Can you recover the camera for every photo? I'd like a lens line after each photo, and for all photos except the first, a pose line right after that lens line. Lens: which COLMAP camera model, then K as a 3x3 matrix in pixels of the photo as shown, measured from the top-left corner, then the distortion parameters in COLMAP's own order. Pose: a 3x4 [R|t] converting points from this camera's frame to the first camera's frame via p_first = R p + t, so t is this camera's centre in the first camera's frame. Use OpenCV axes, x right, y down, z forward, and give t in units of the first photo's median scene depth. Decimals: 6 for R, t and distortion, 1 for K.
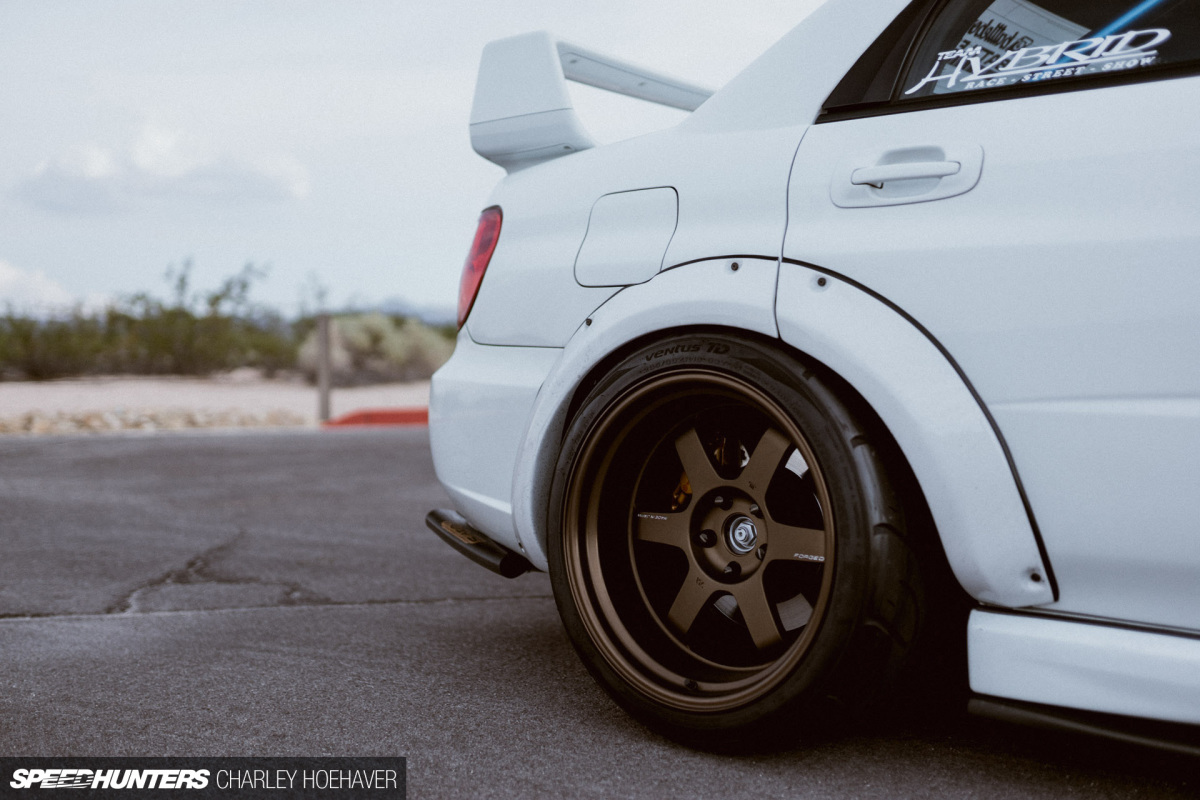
lens RADIAL K [[1138.8, 0, 600.0], [0, 1138.8, 400.0], [0, 0, 1]] dist [0.001346, 0.001297]
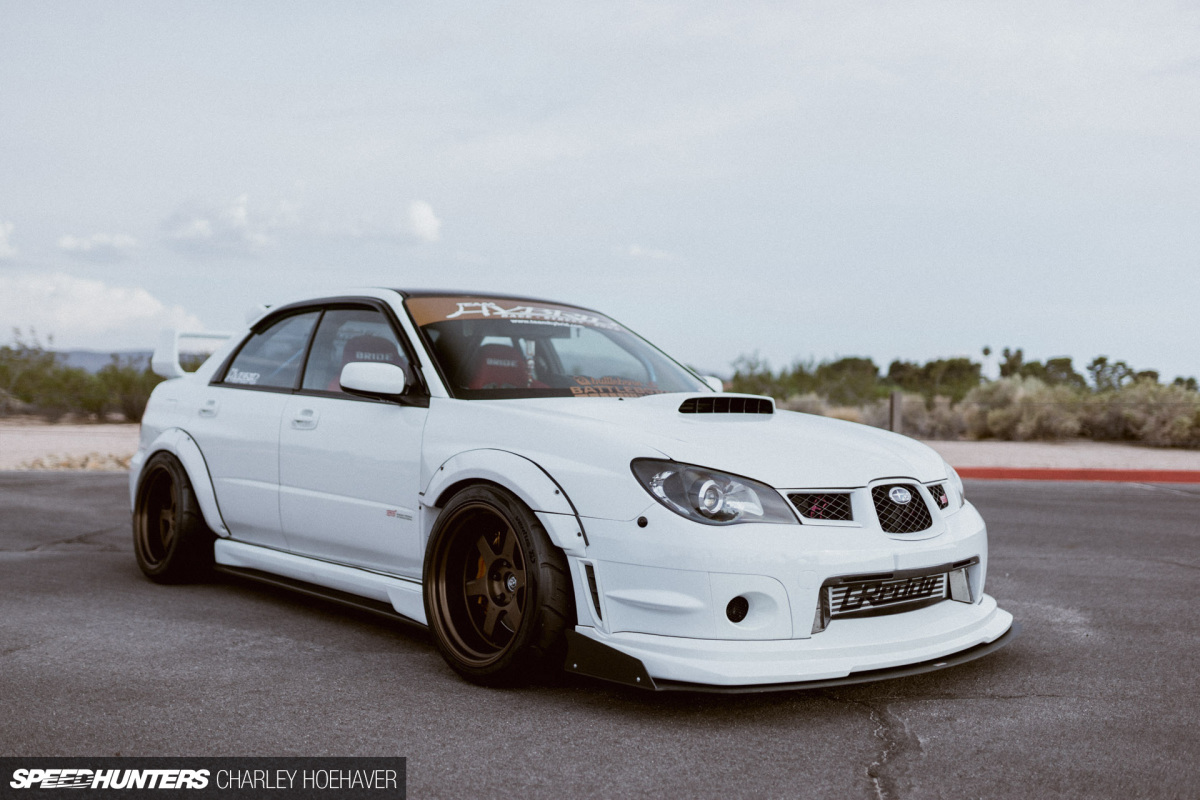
lens RADIAL K [[1165.6, 0, 600.0], [0, 1165.6, 400.0], [0, 0, 1]] dist [0.001529, 0.005013]
pose [[0.993425, 0.026064, -0.111480, 0.920595], [-0.030488, 0.998806, -0.038161, -0.065147], [0.110353, 0.041309, 0.993034, -1.173057]]
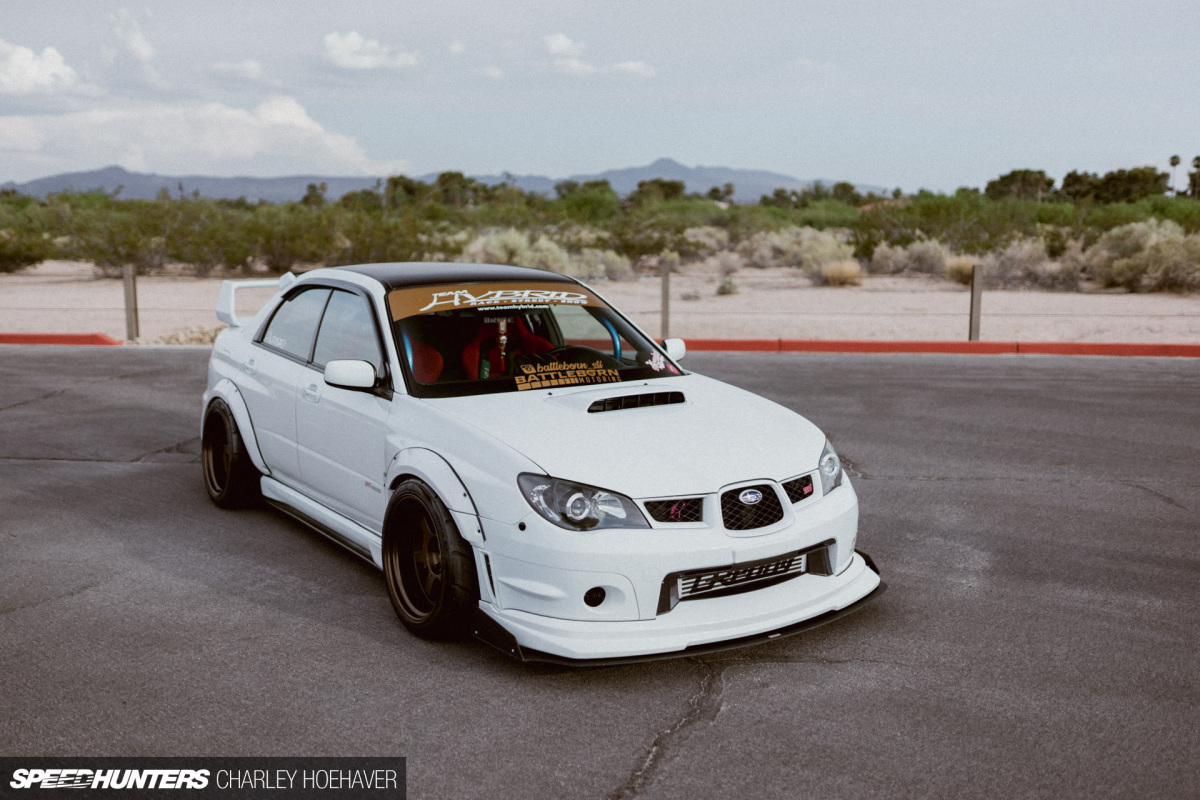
lens RADIAL K [[1179.6, 0, 600.0], [0, 1179.6, 400.0], [0, 0, 1]] dist [0.002075, 0.004317]
pose [[0.970008, 0.048442, -0.238196, 1.251409], [-0.019988, 0.992518, 0.120449, -0.309032], [0.242249, -0.112076, 0.963719, -1.380392]]
